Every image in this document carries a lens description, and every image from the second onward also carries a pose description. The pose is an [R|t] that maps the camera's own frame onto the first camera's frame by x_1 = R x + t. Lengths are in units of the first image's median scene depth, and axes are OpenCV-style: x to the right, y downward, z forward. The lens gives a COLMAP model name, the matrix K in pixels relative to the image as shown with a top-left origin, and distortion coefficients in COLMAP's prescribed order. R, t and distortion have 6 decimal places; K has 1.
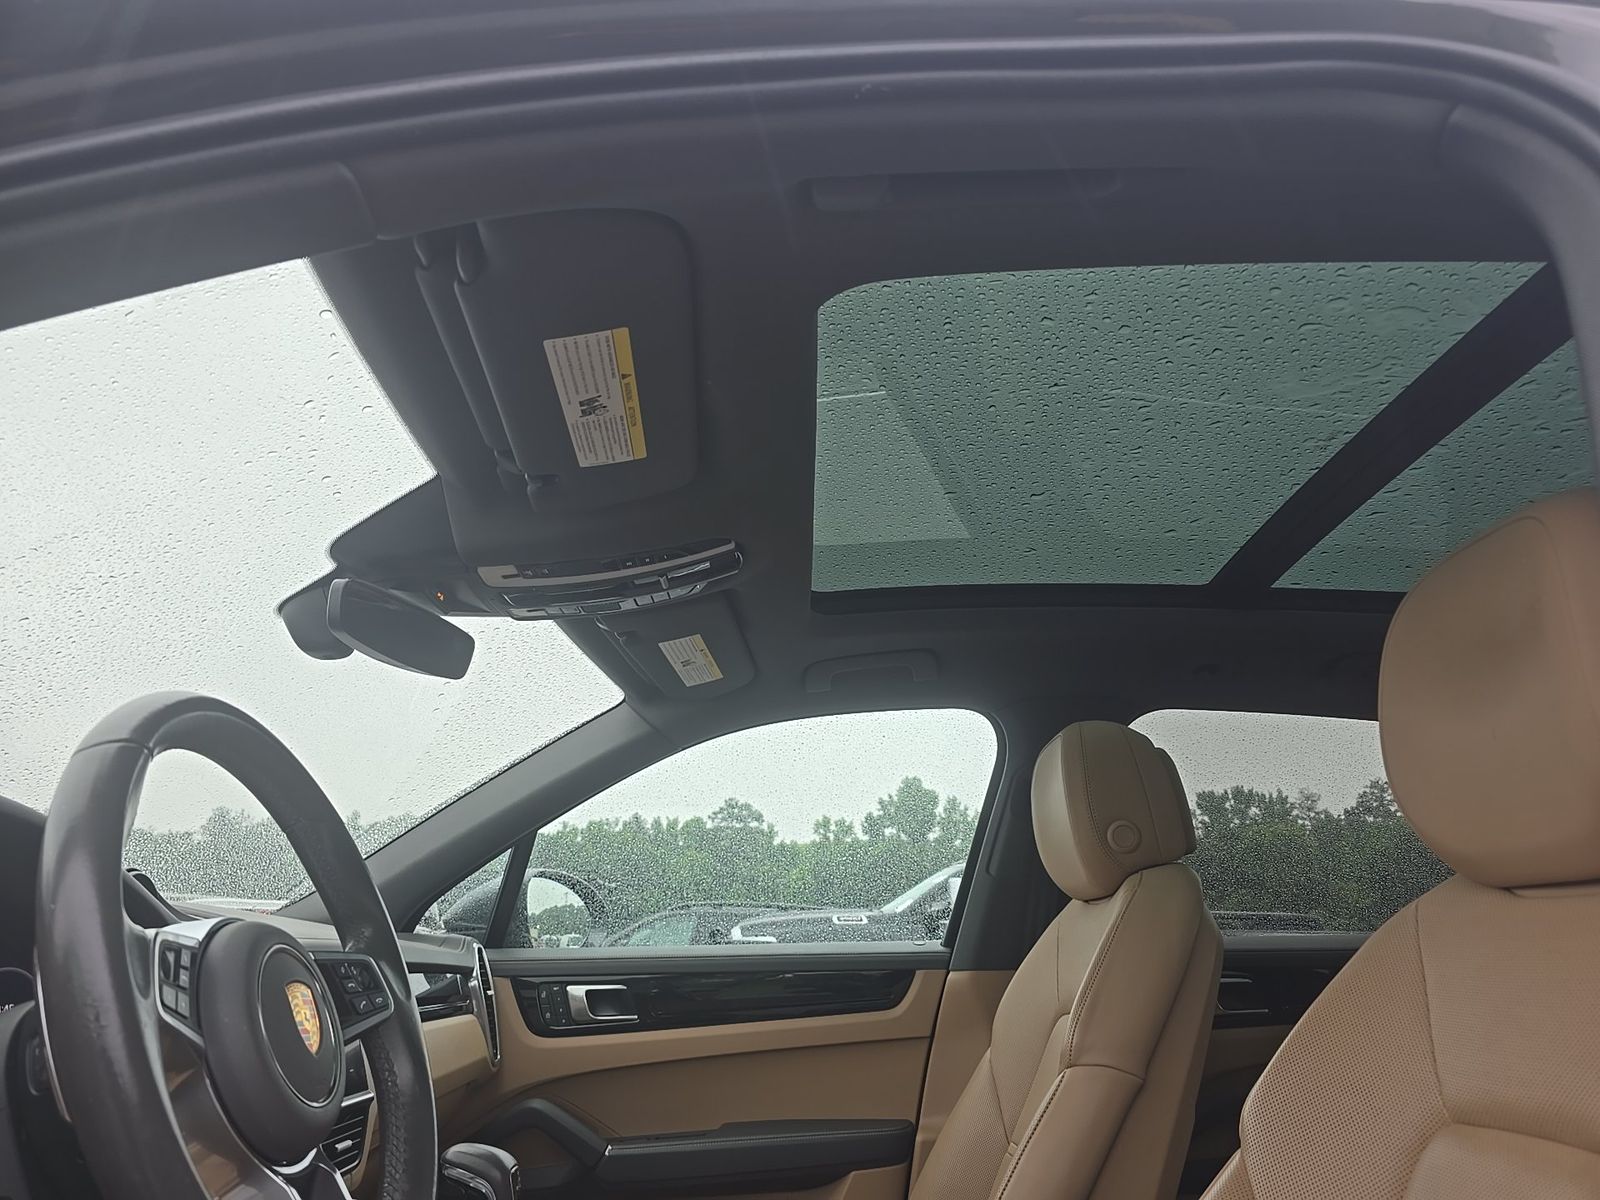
lens RADIAL K [[1055.6, 0, 800.0], [0, 1055.6, 600.0], [0, 0, 1]] dist [0.007605, -0.001391]
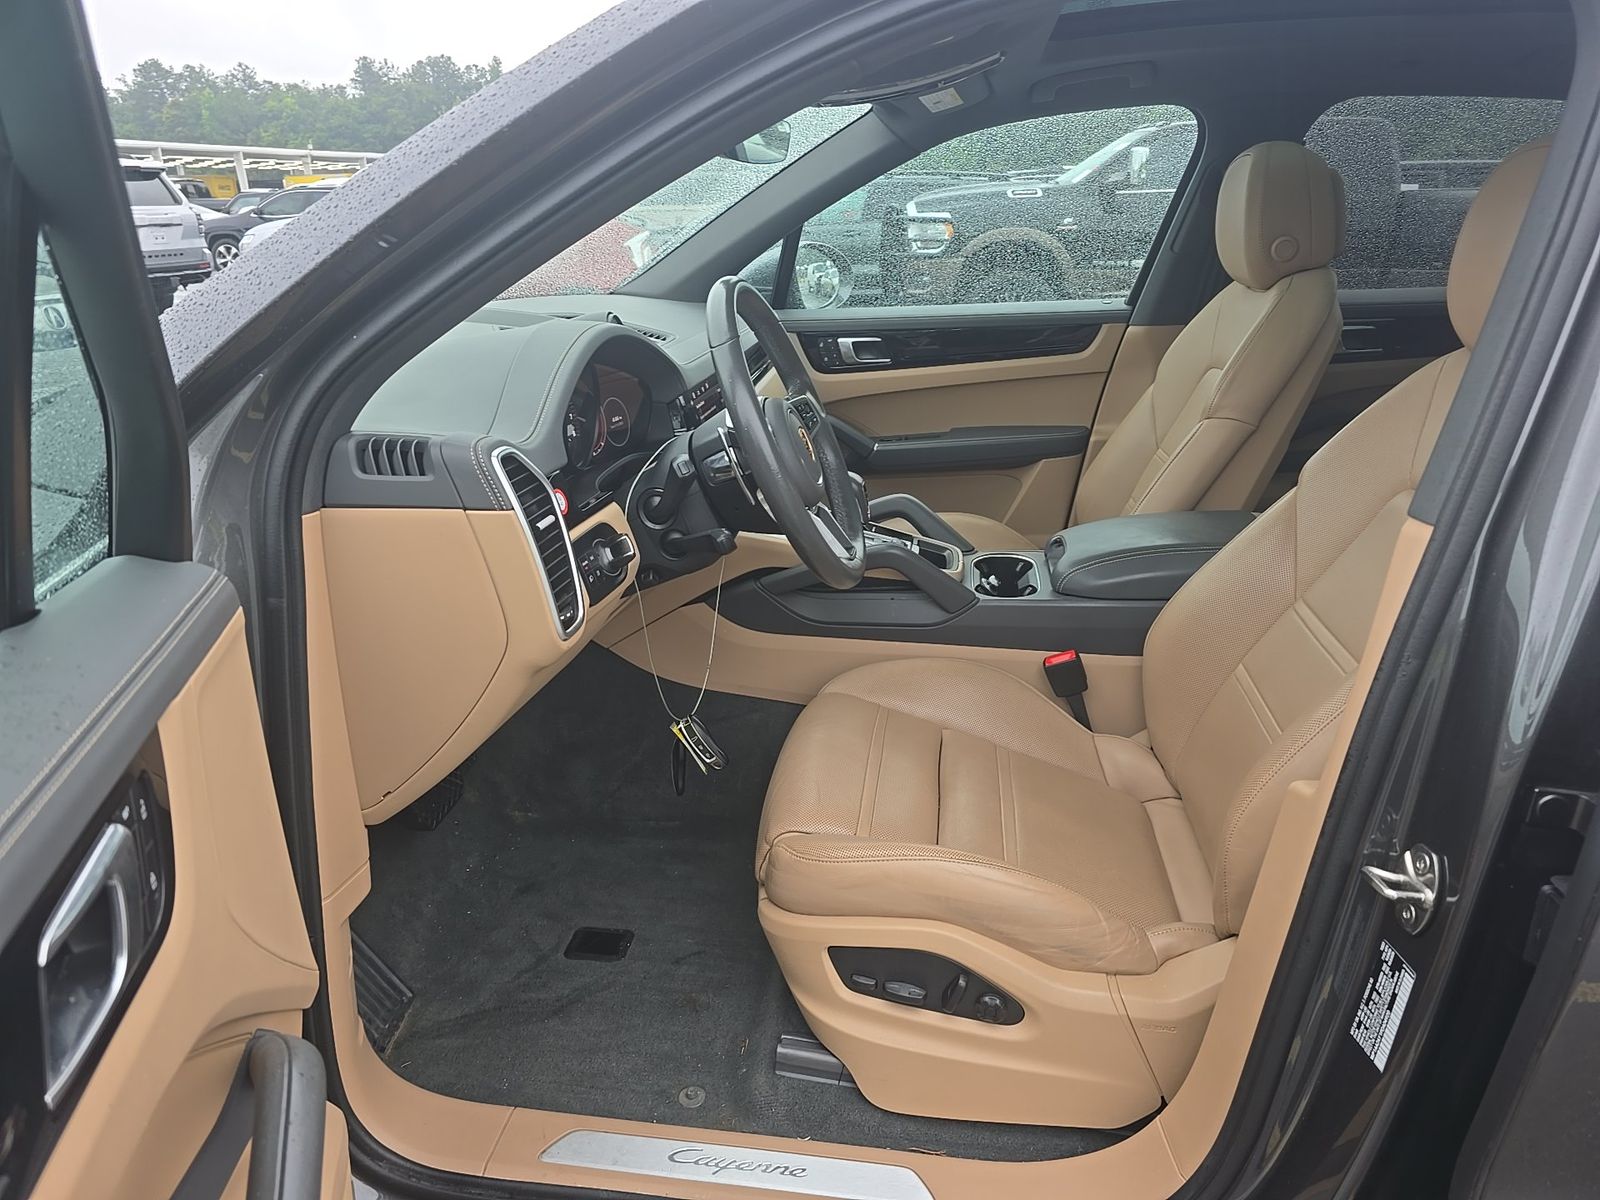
lens RADIAL K [[1055.6, 0, 800.0], [0, 1055.6, 600.0], [0, 0, 1]] dist [0.007605, -0.001391]
pose [[0.989547, 0.024592, -0.142099, -0.066393], [0.070445, 0.777358, 0.625101, -0.227031], [0.125834, -0.628577, 0.767500, -0.261564]]
